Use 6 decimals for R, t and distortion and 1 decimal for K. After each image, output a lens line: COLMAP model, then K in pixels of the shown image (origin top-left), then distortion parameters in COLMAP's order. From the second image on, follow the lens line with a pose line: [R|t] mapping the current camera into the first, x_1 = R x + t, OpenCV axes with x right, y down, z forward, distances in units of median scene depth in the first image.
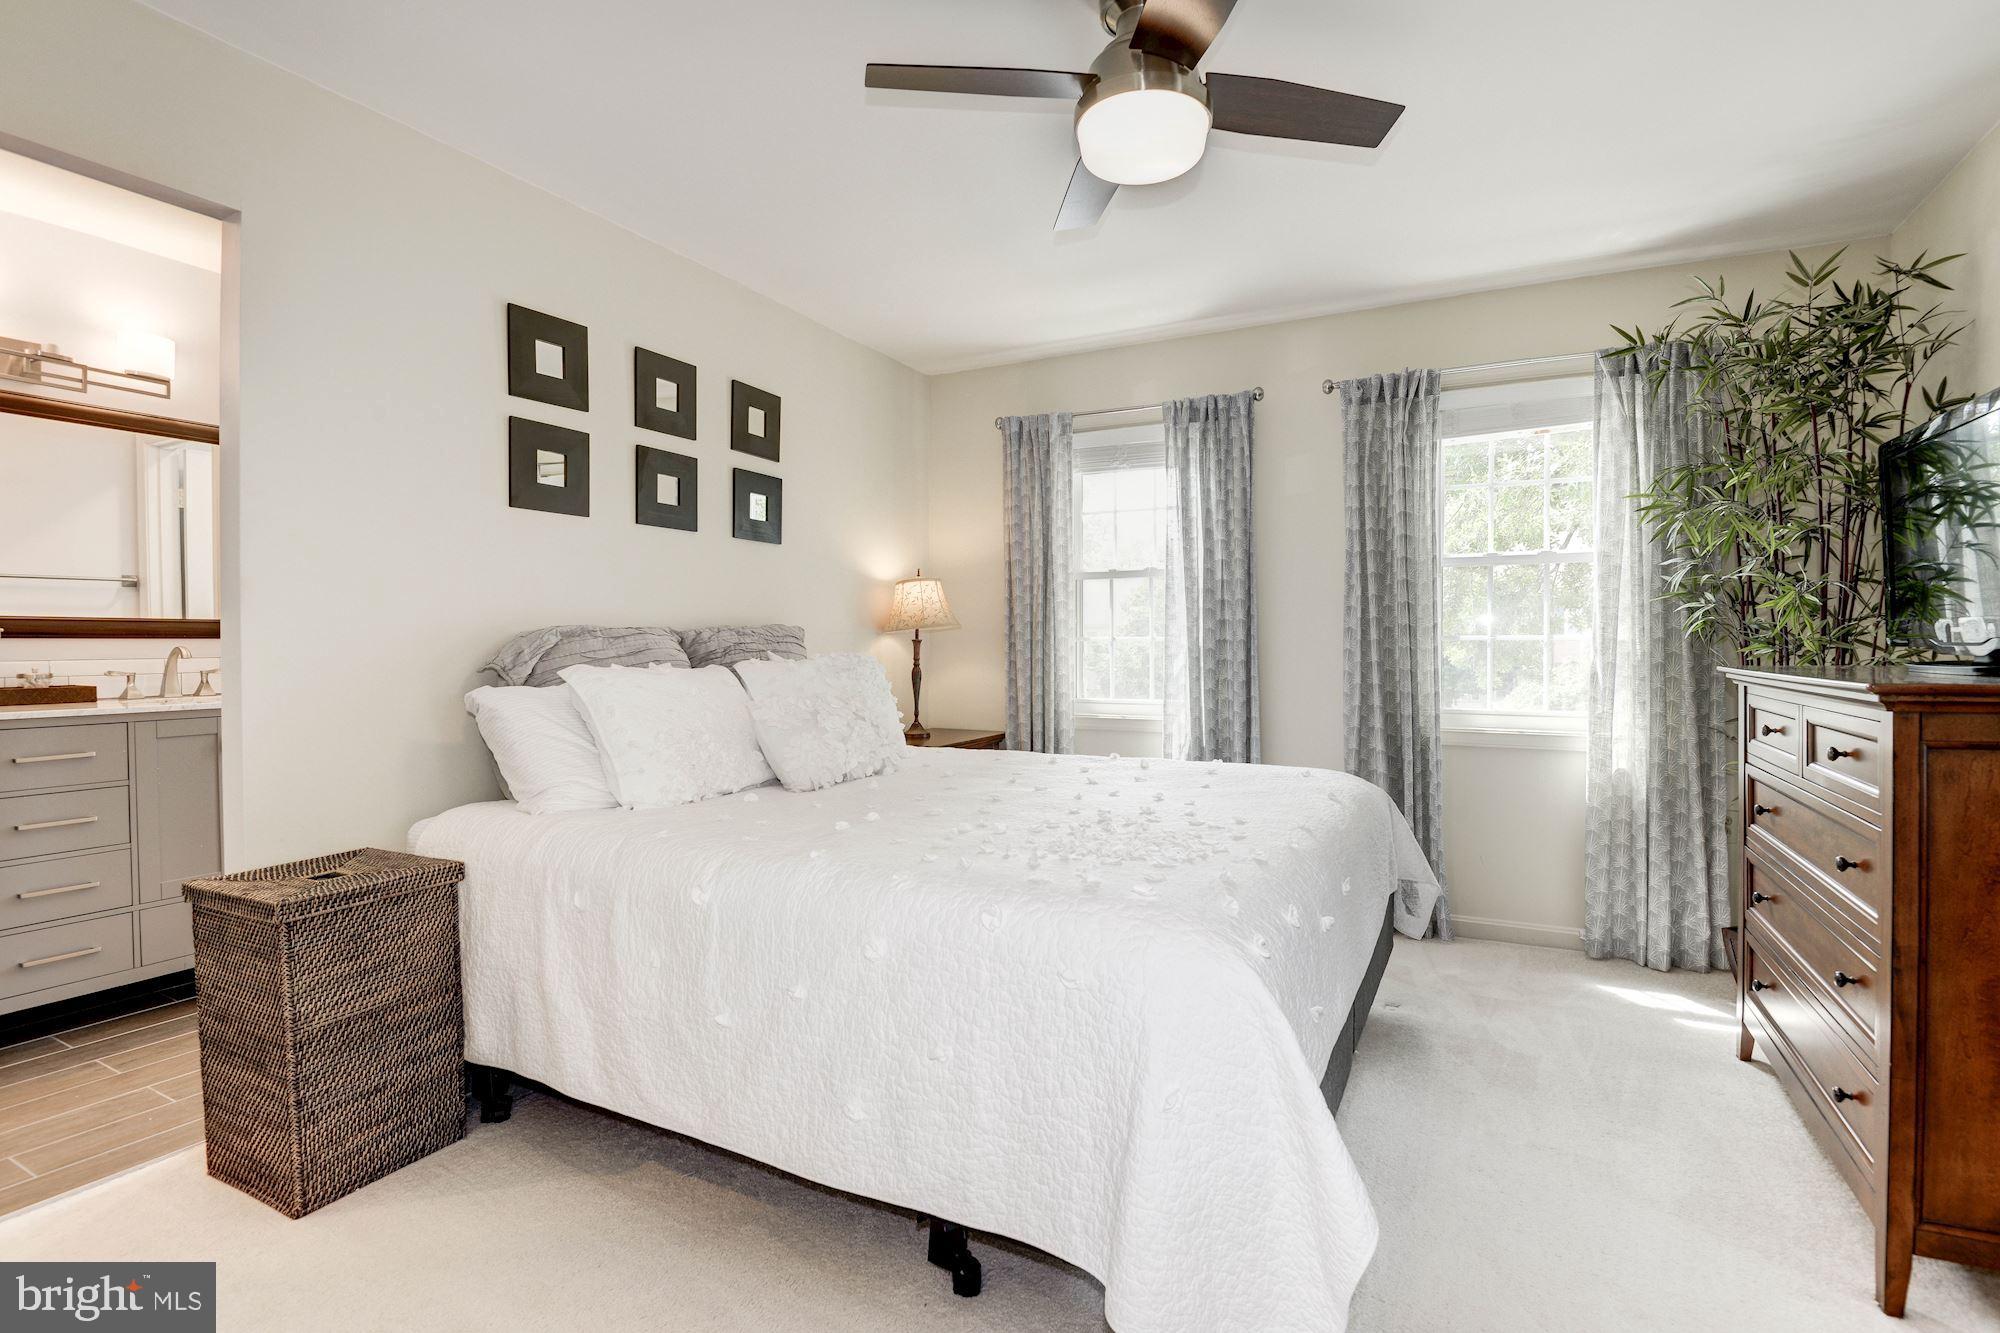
lens RADIAL K [[919.7, 0, 1020.1], [0, 919.7, 659.4], [0, 0, 1]] dist [-0.000295, -0.014731]
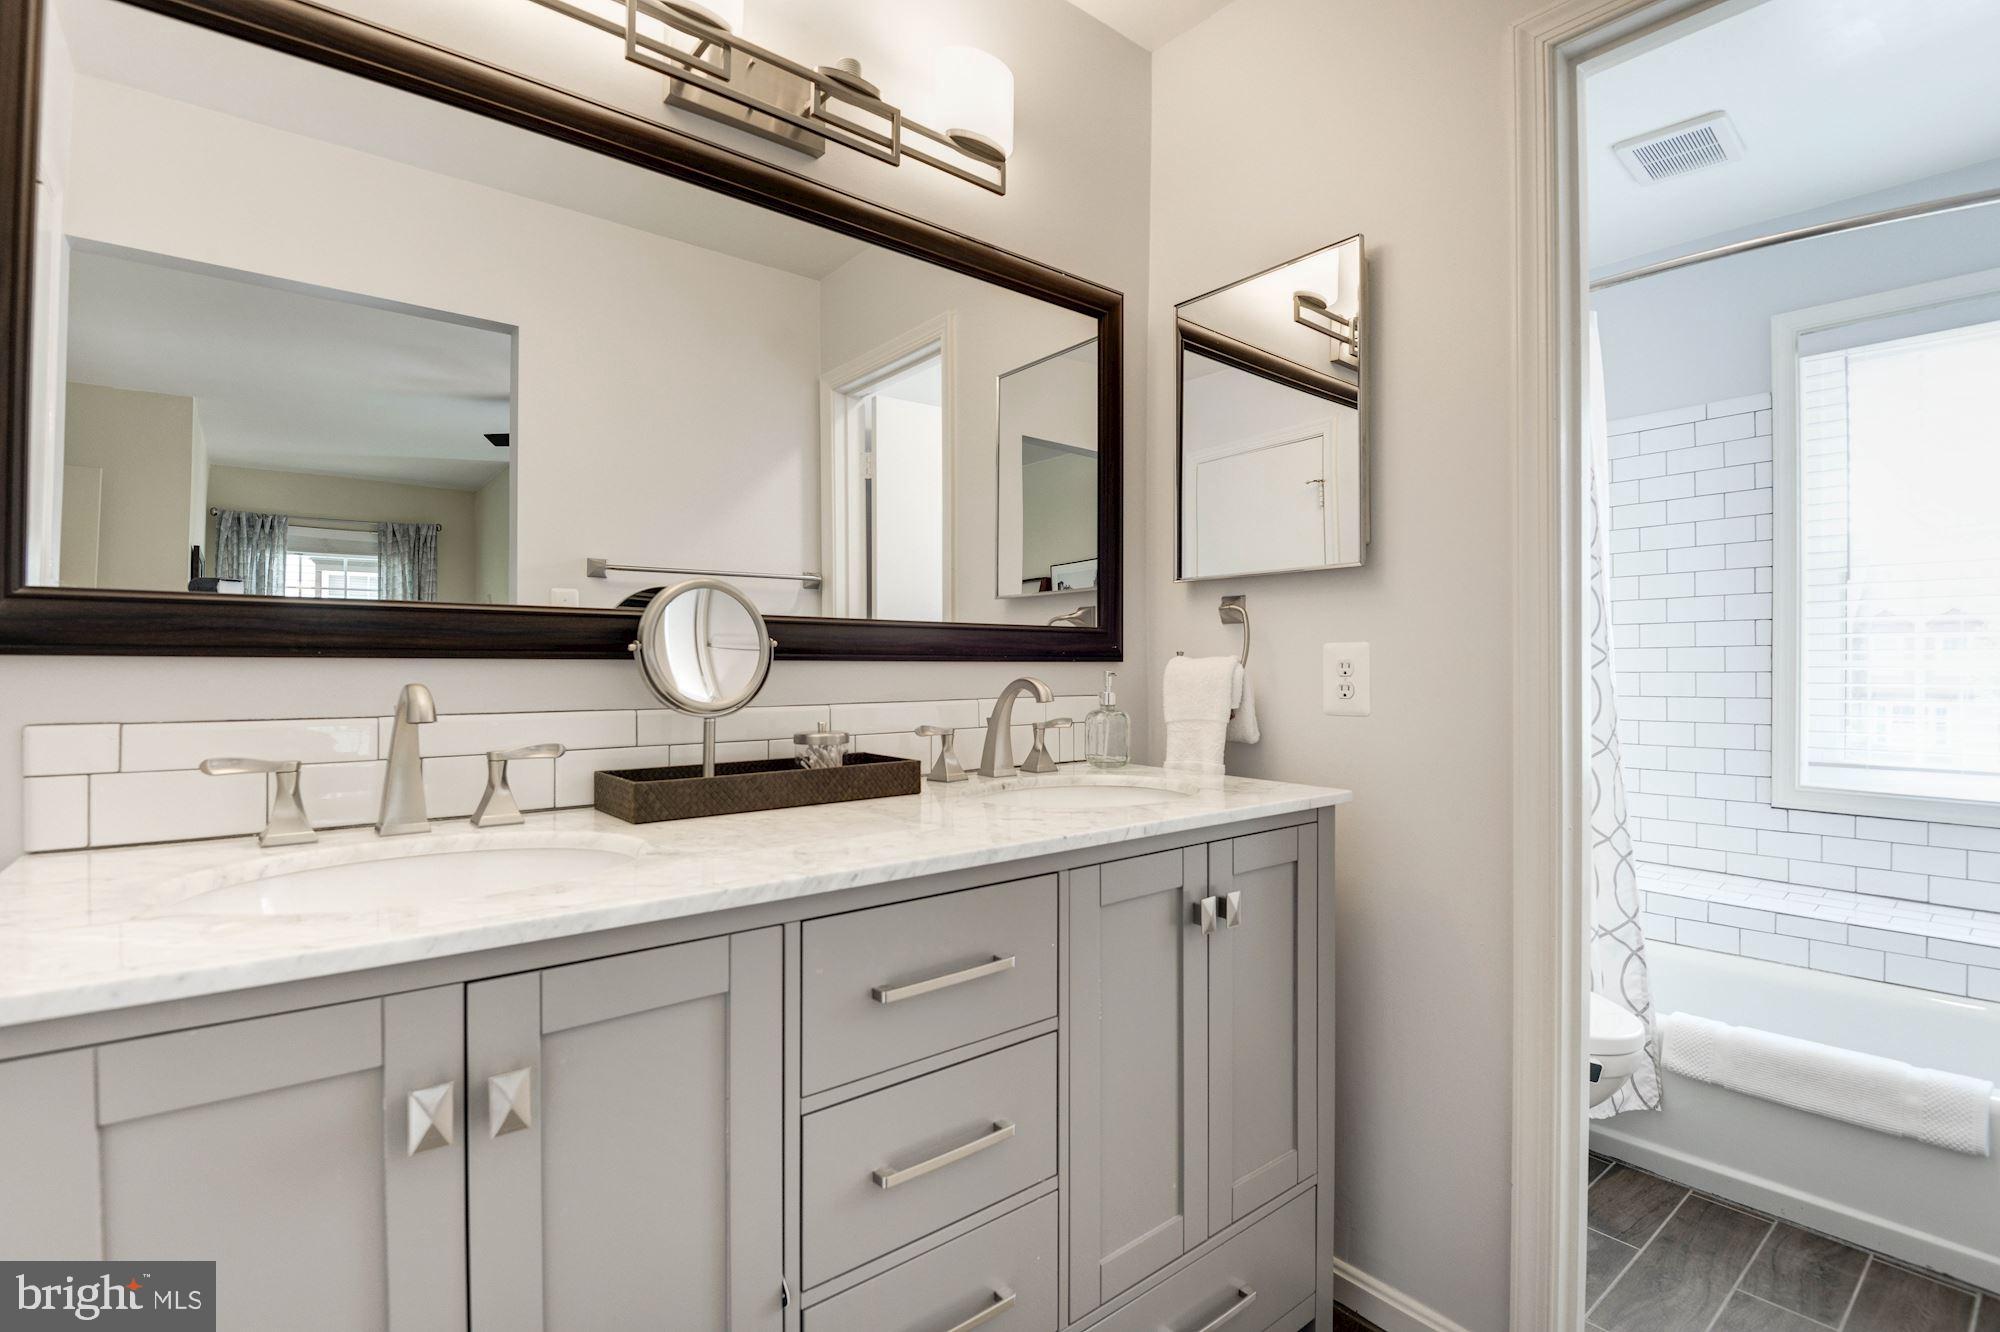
lens RADIAL K [[924.5, 0, 1035.2], [0, 924.5, 663.7], [0, 0, 1]] dist [-0.003150, -0.018767]
pose [[0.921657, 0.002087, -0.388001, -0.691547], [-0.009918, 0.999786, -0.018181, -0.011994], [0.387880, 0.020605, 0.921480, 0.508545]]
